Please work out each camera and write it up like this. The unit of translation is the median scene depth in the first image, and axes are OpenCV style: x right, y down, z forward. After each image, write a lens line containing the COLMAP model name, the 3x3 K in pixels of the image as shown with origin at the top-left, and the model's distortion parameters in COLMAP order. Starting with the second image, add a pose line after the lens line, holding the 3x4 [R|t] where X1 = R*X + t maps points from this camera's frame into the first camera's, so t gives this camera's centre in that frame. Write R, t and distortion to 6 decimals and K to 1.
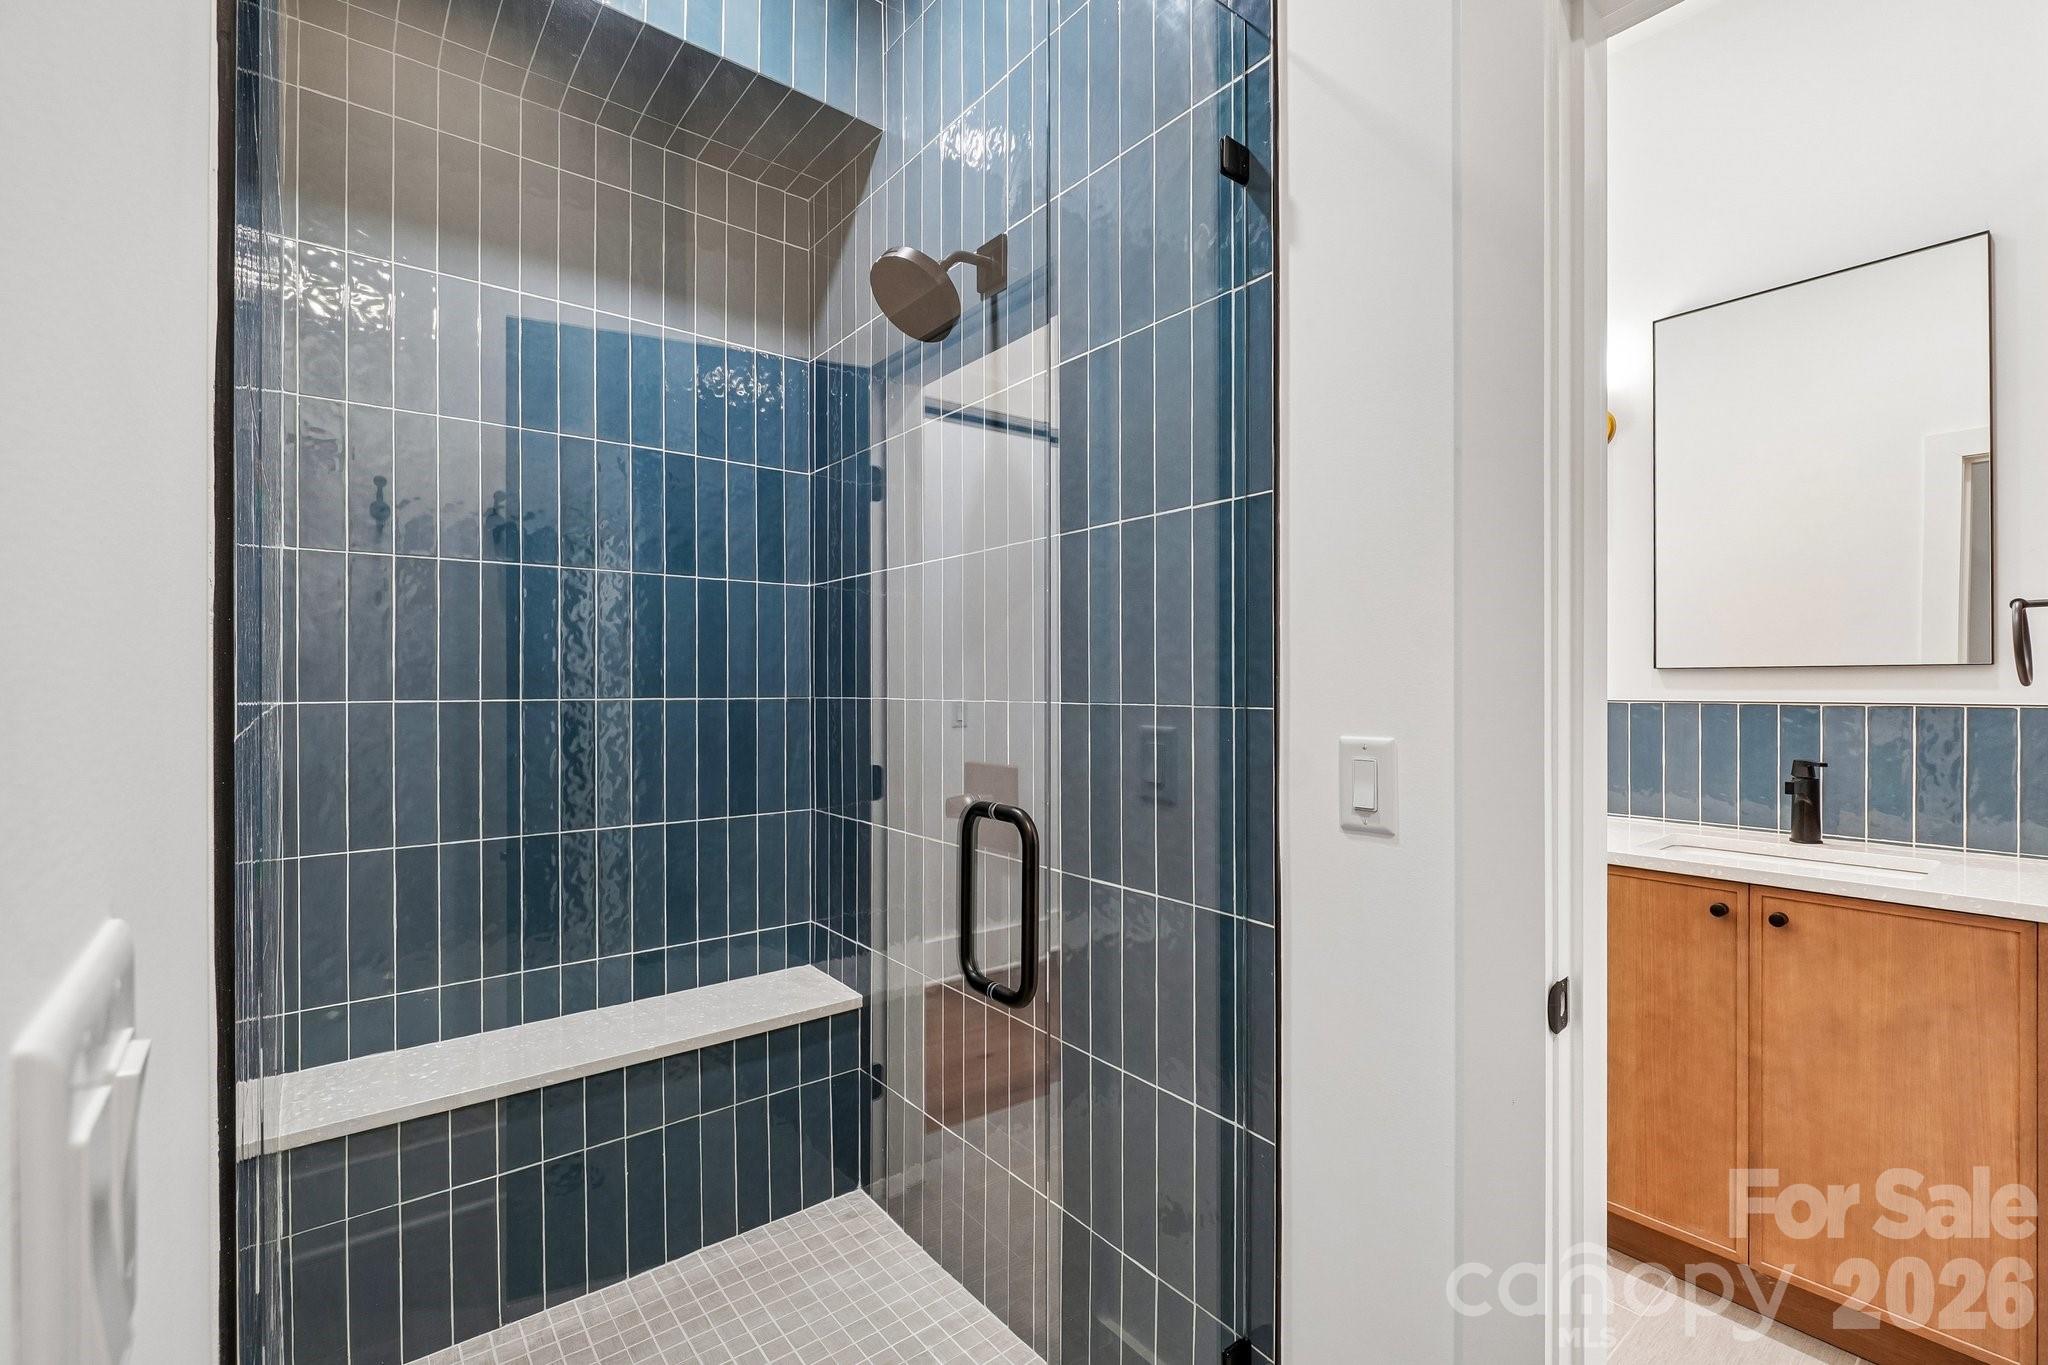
lens RADIAL K [[898.3, 0, 1030.8], [0, 898.3, 680.4], [0, 0, 1]] dist [-0.002748, 0.000146]
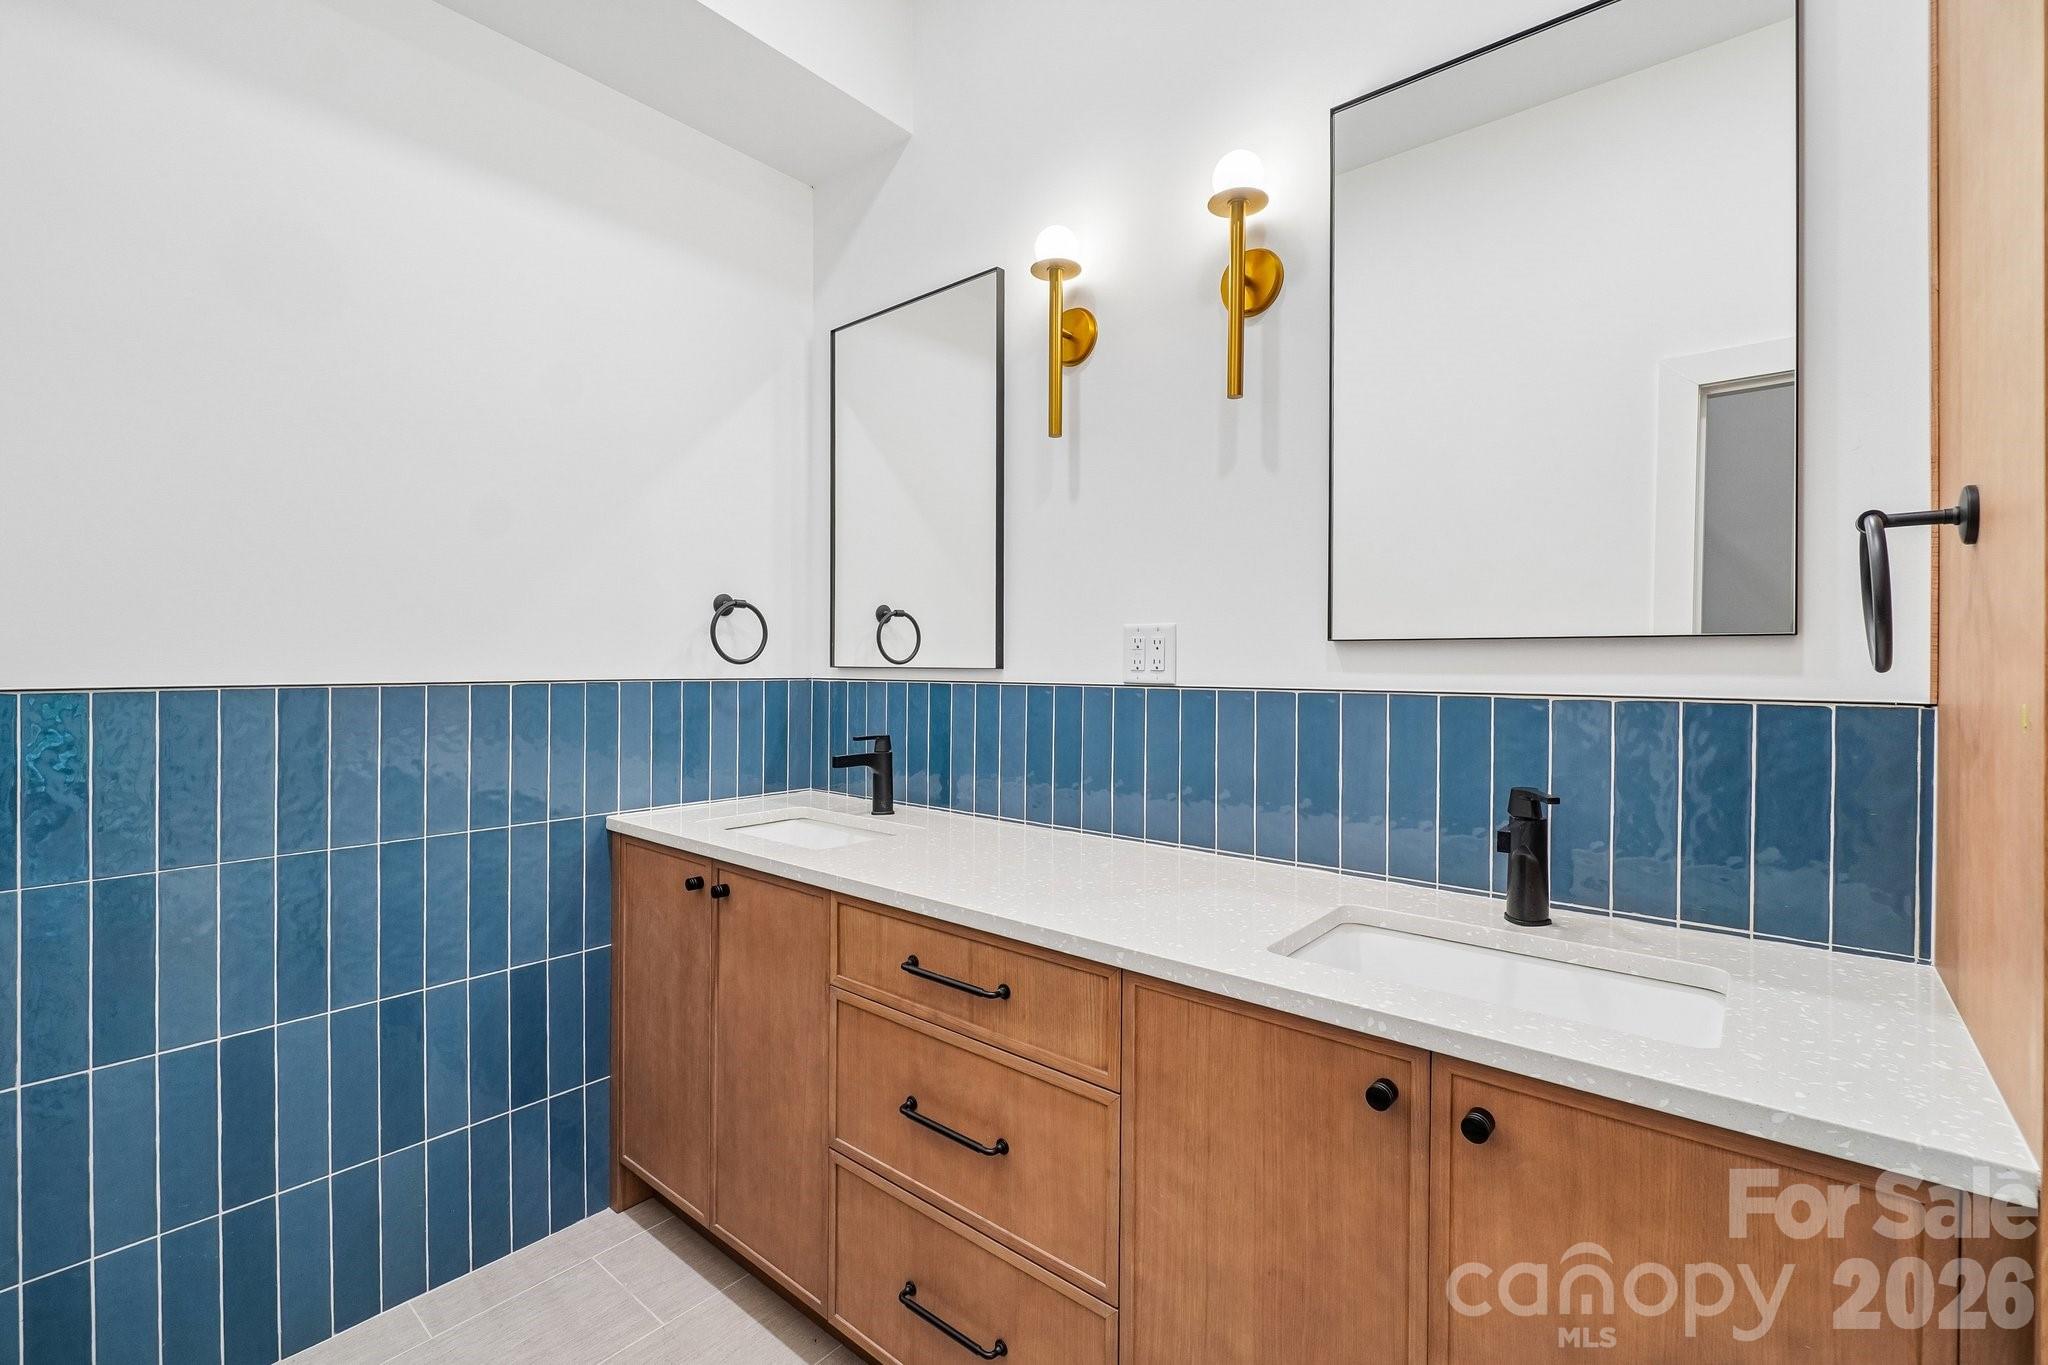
lens RADIAL K [[898.3, 0, 1021.2], [0, 898.3, 666.4], [0, 0, 1]] dist [-0.002748, 0.000146]
pose [[0.980628, 0.000938, 0.195878, 0.406028], [-0.003756, 0.999895, 0.014014, -0.002828], [-0.195844, -0.014478, 0.980528, 0.470009]]
